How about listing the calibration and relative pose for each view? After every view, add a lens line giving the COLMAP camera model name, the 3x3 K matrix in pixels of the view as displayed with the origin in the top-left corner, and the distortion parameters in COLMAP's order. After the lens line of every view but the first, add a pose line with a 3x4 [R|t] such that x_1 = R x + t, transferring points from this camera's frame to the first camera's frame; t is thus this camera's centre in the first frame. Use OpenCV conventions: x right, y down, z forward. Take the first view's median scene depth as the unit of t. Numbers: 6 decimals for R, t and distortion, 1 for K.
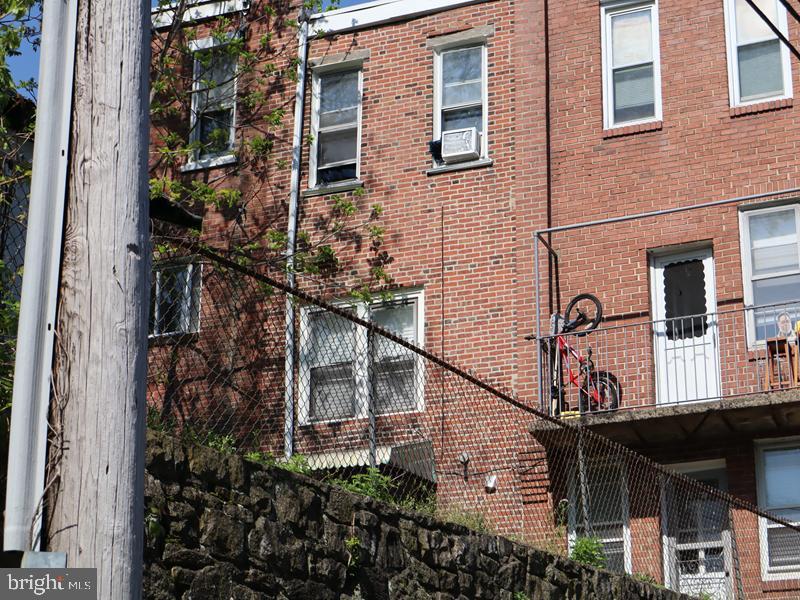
lens RADIAL K [[1685.1, 0, 400.0], [0, 1685.1, 300.0], [0, 0, 1]] dist [0.078702, -0.442383]
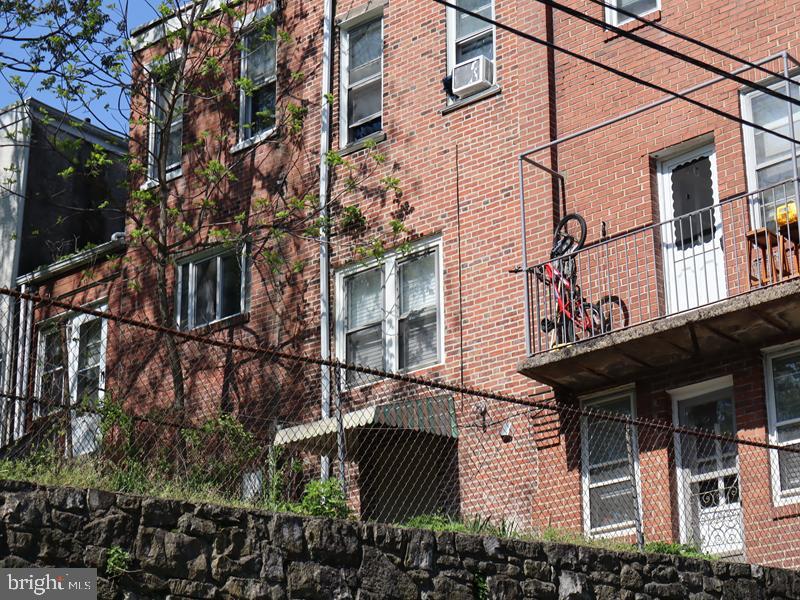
lens RADIAL K [[1685.1, 0, 400.0], [0, 1685.1, 300.0], [0, 0, 1]] dist [0.078702, -0.442383]
pose [[0.941842, -0.135407, -0.307570, 0.272388], [0.137480, 0.990391, -0.015025, 0.039819], [0.306649, -0.028133, 0.951407, 0.094946]]
